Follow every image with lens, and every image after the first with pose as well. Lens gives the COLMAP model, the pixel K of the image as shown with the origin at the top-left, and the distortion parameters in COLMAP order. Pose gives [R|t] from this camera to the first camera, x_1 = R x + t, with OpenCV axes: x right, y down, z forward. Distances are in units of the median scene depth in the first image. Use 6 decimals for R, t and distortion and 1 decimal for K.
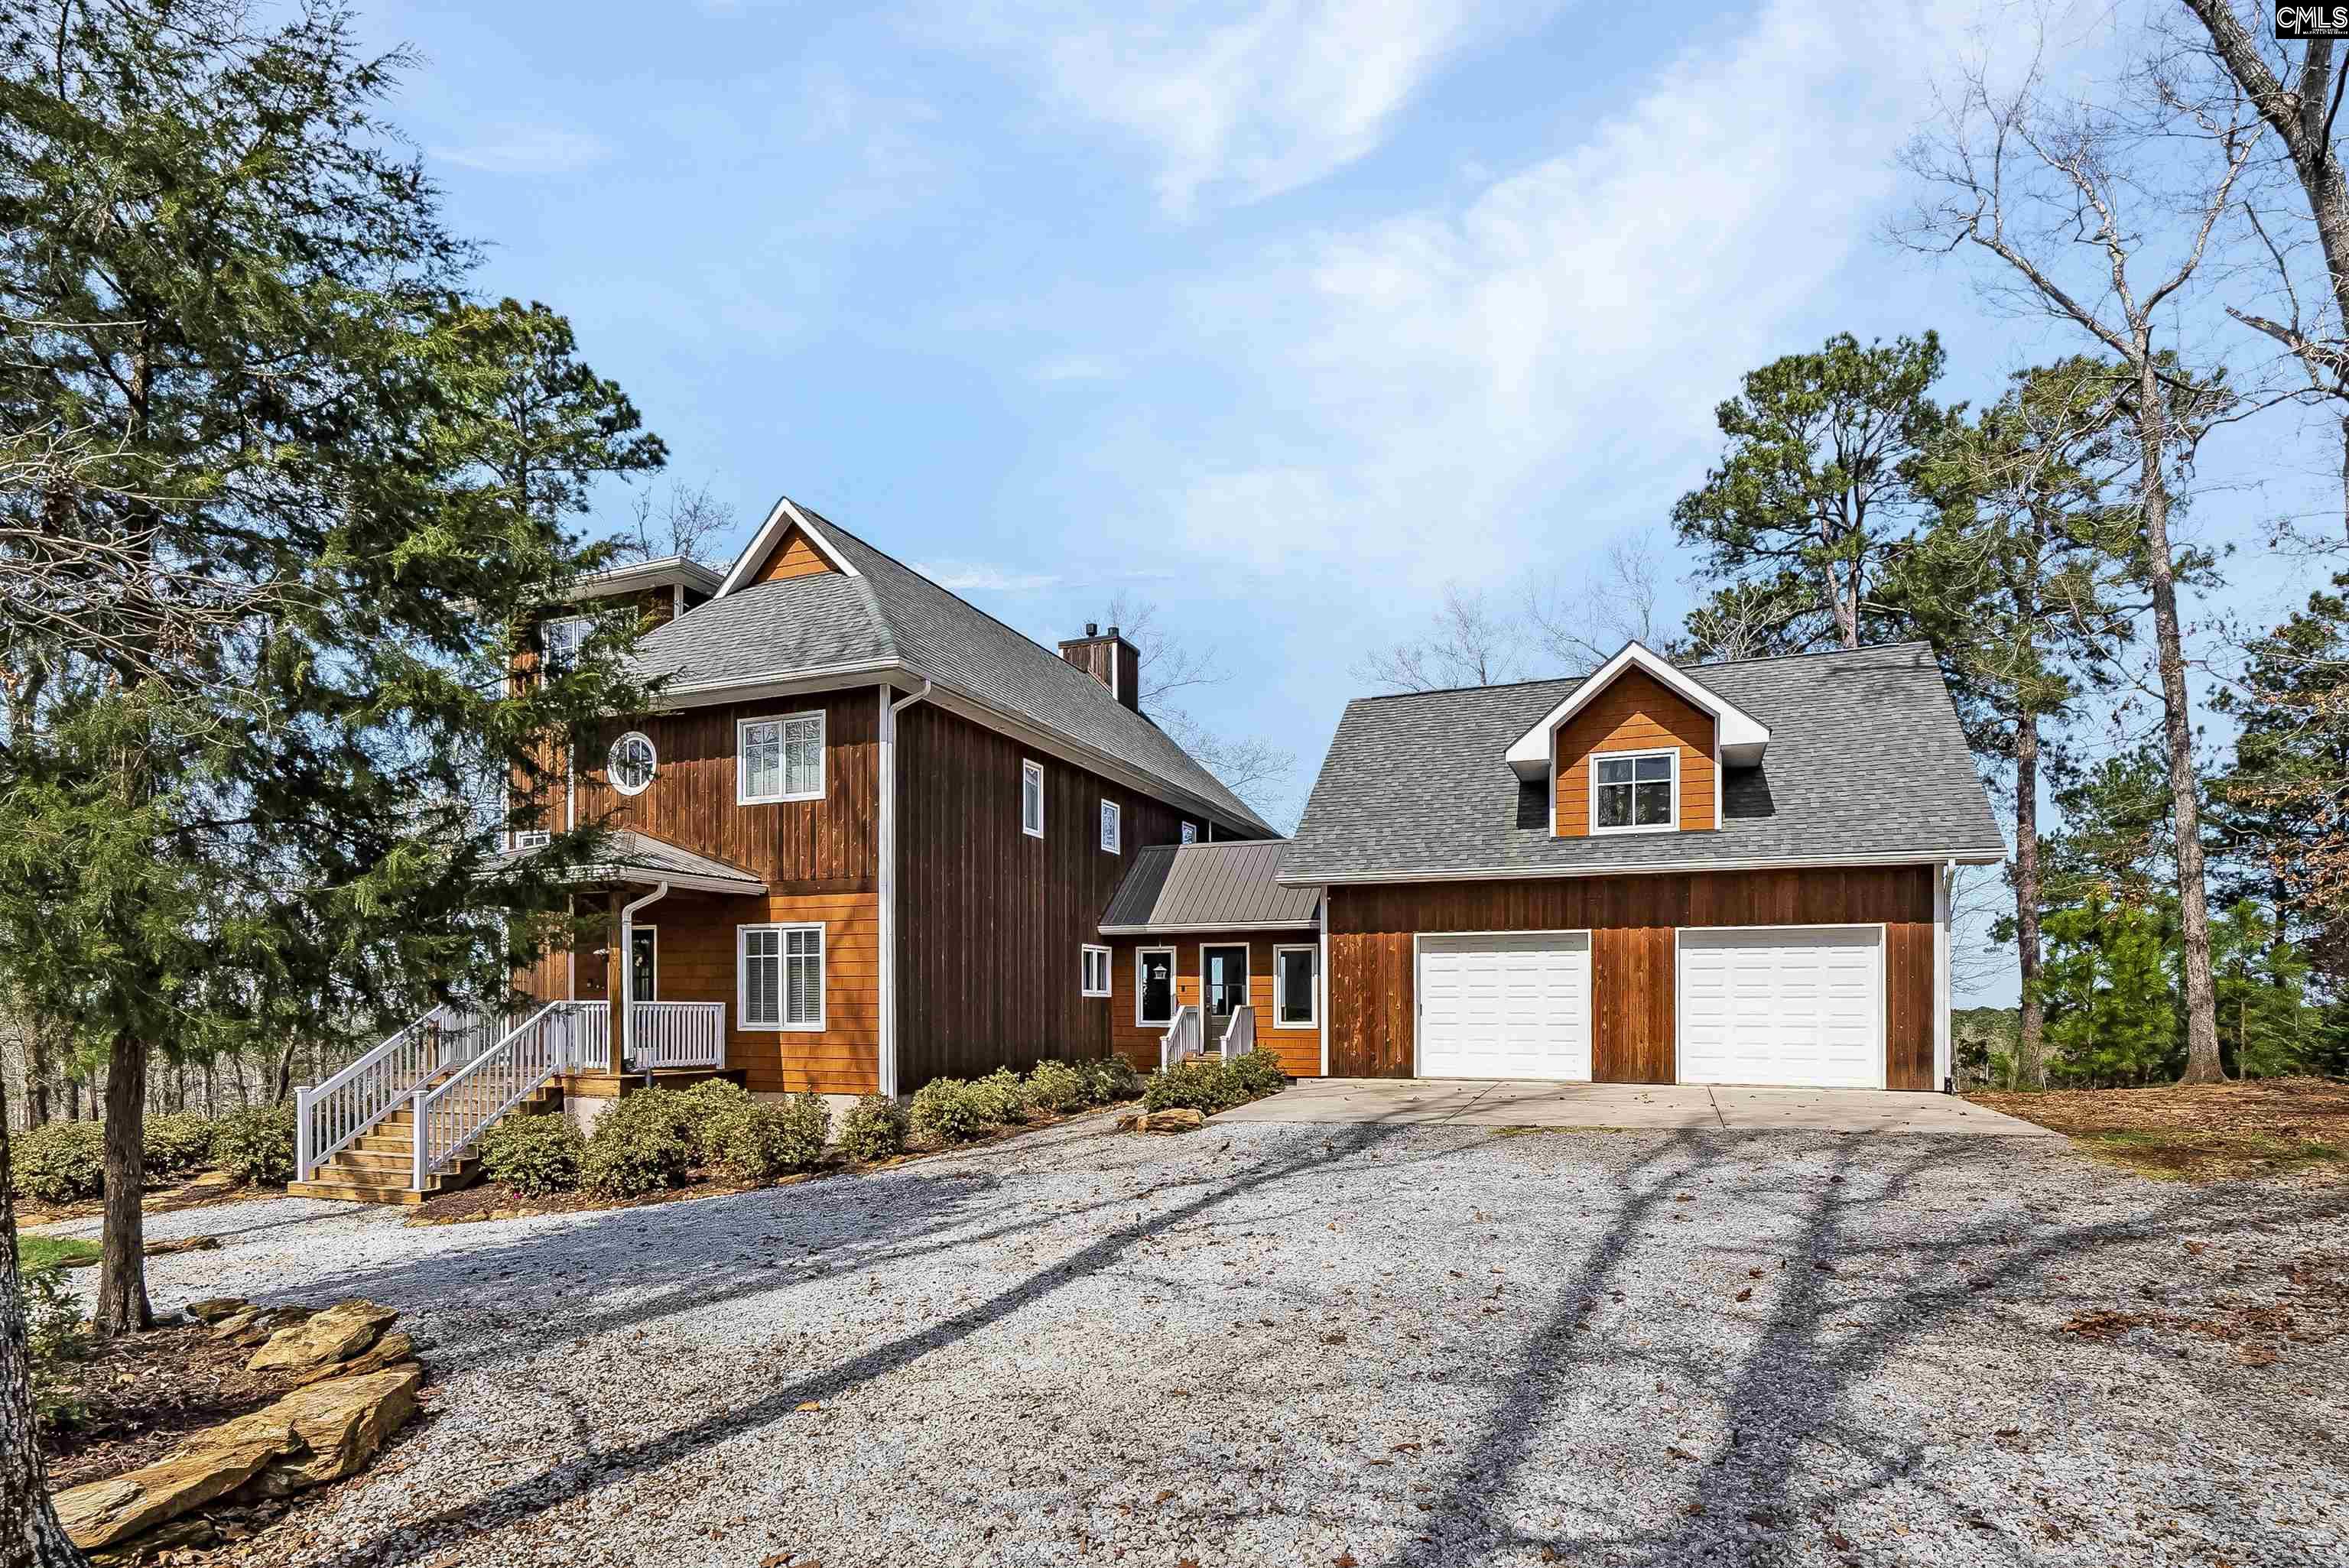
lens RADIAL K [[1072.8, 0, 1152.0], [0, 1072.8, 783.2], [0, 0, 1]] dist [0.012554, -0.001125]
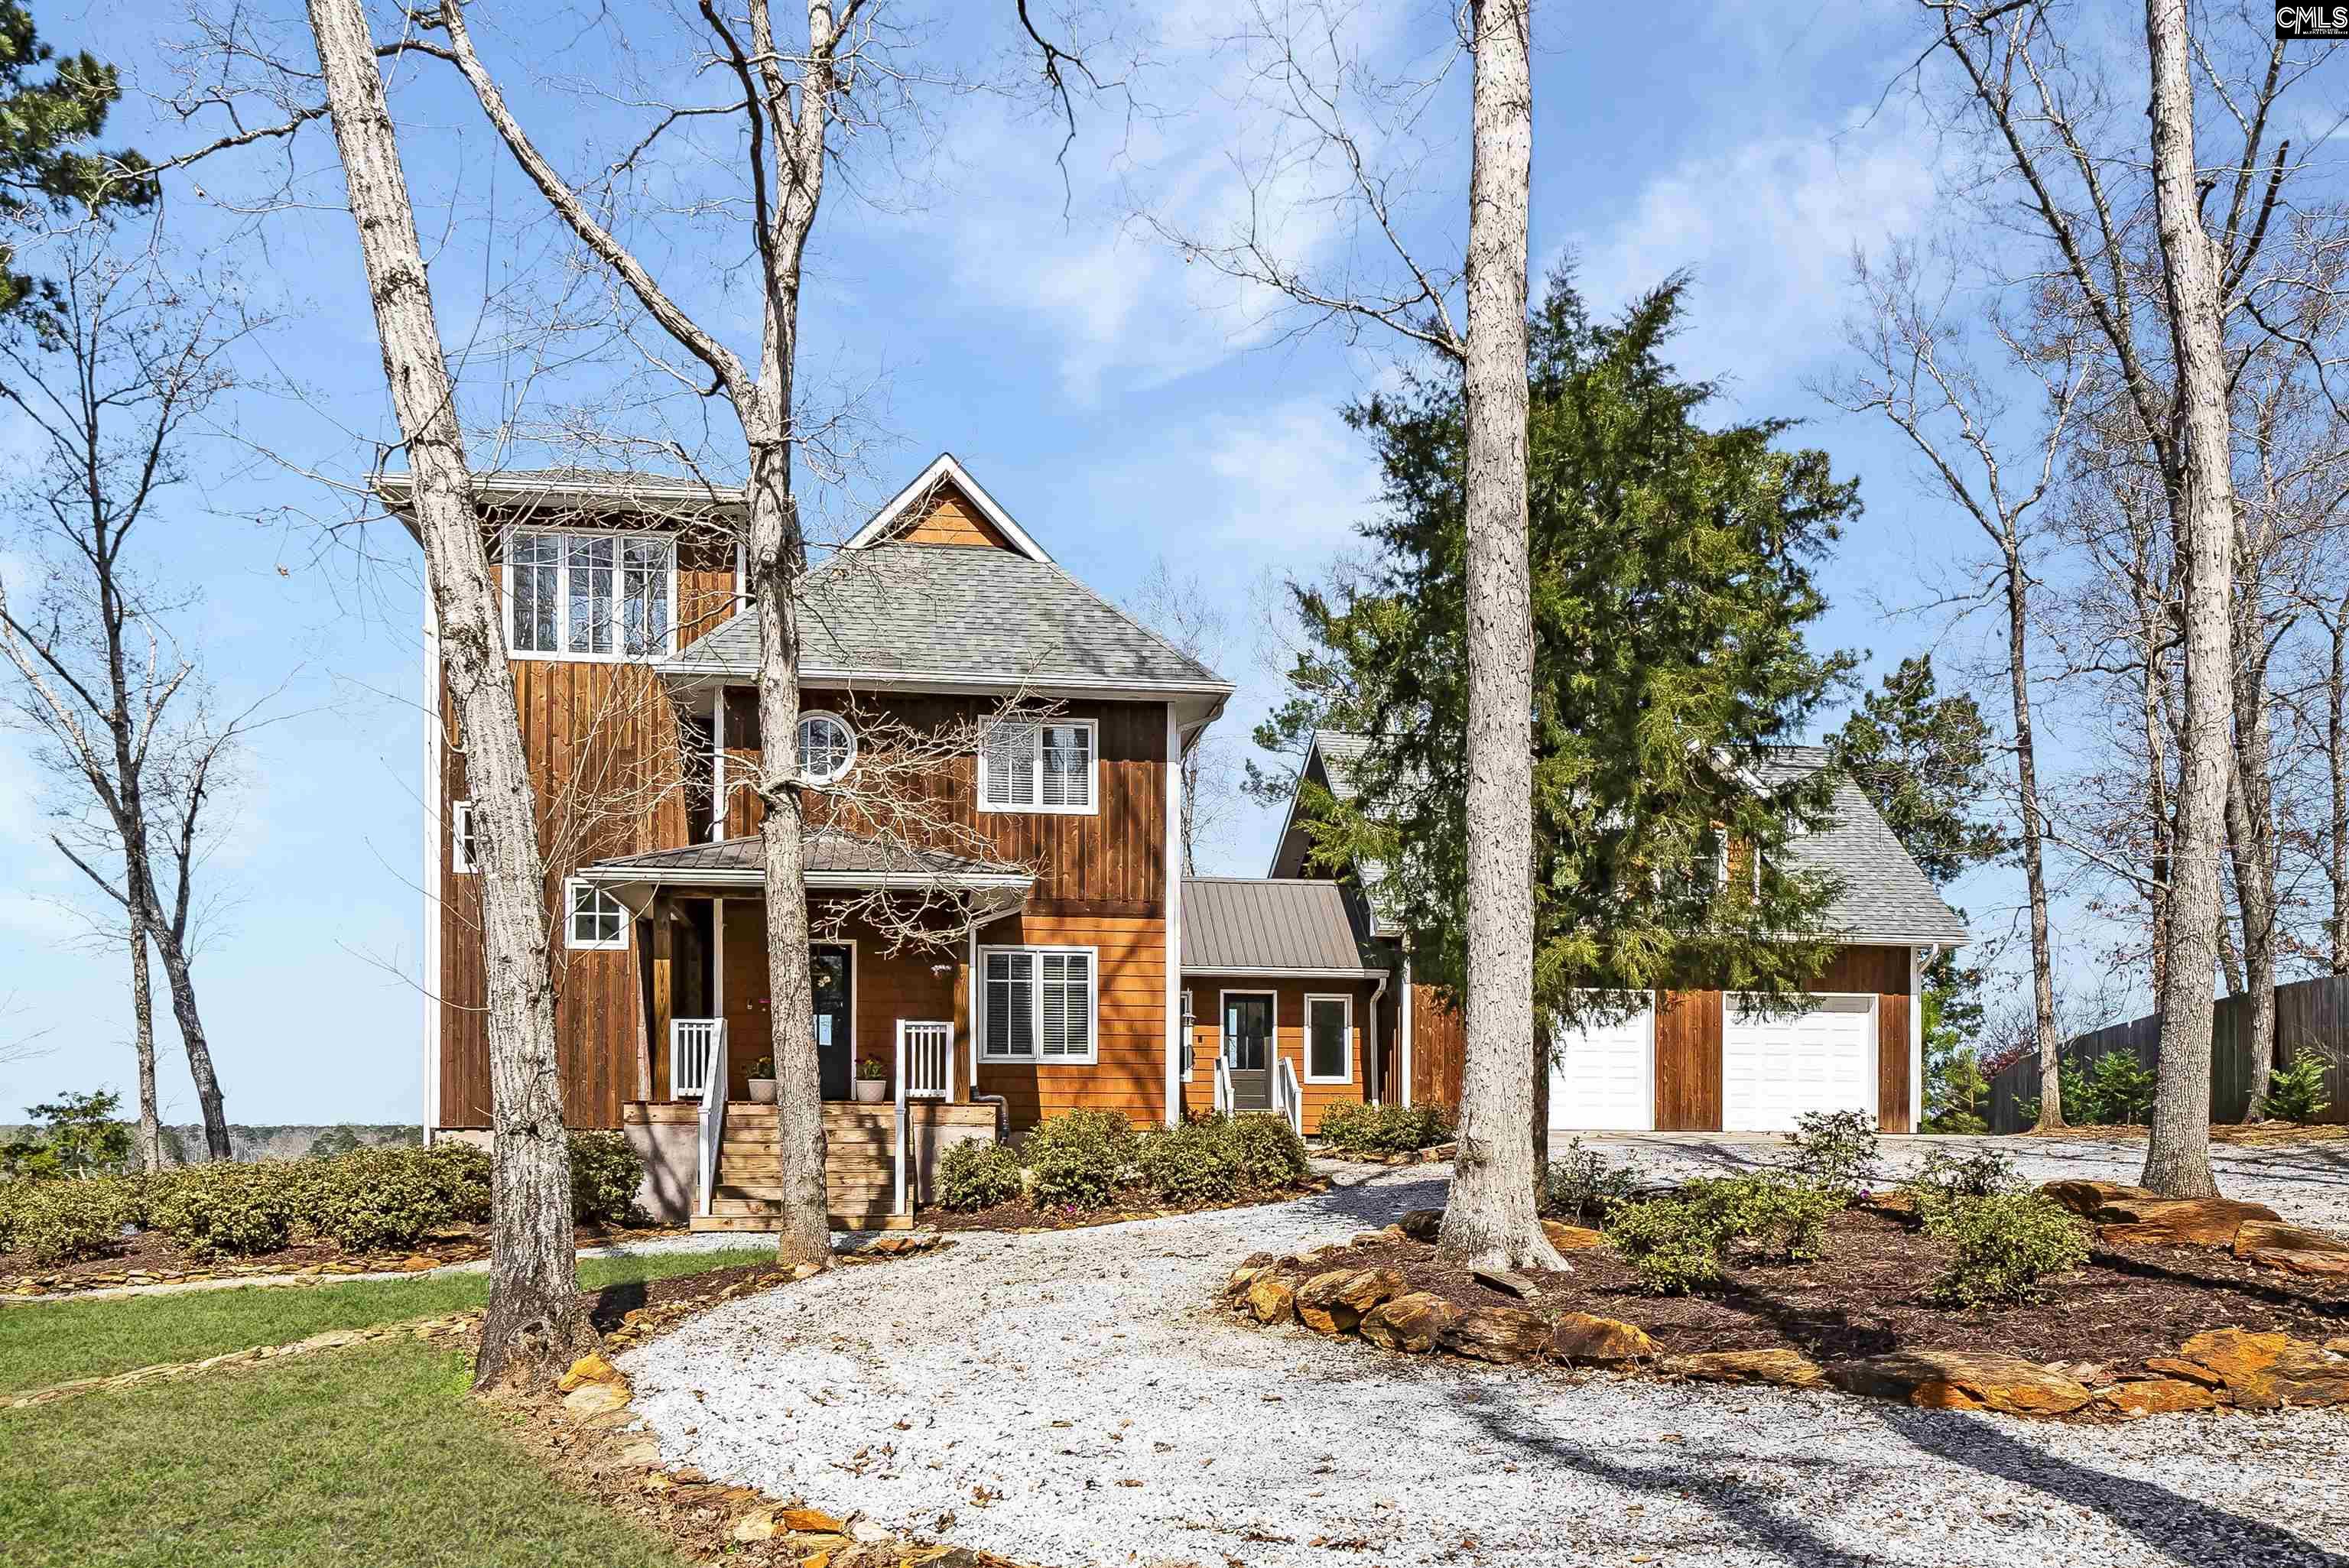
lens RADIAL K [[1535.6, 0, 1173.4], [0, 1535.6, 692.4], [0, 0, 1]] dist [-0.000208, -0.001344]
pose [[0.902102, 0.122147, 0.413875, -0.807768], [-0.099492, 0.992135, -0.075951, 0.003325], [-0.419897, 0.027338, 0.907160, -0.245399]]
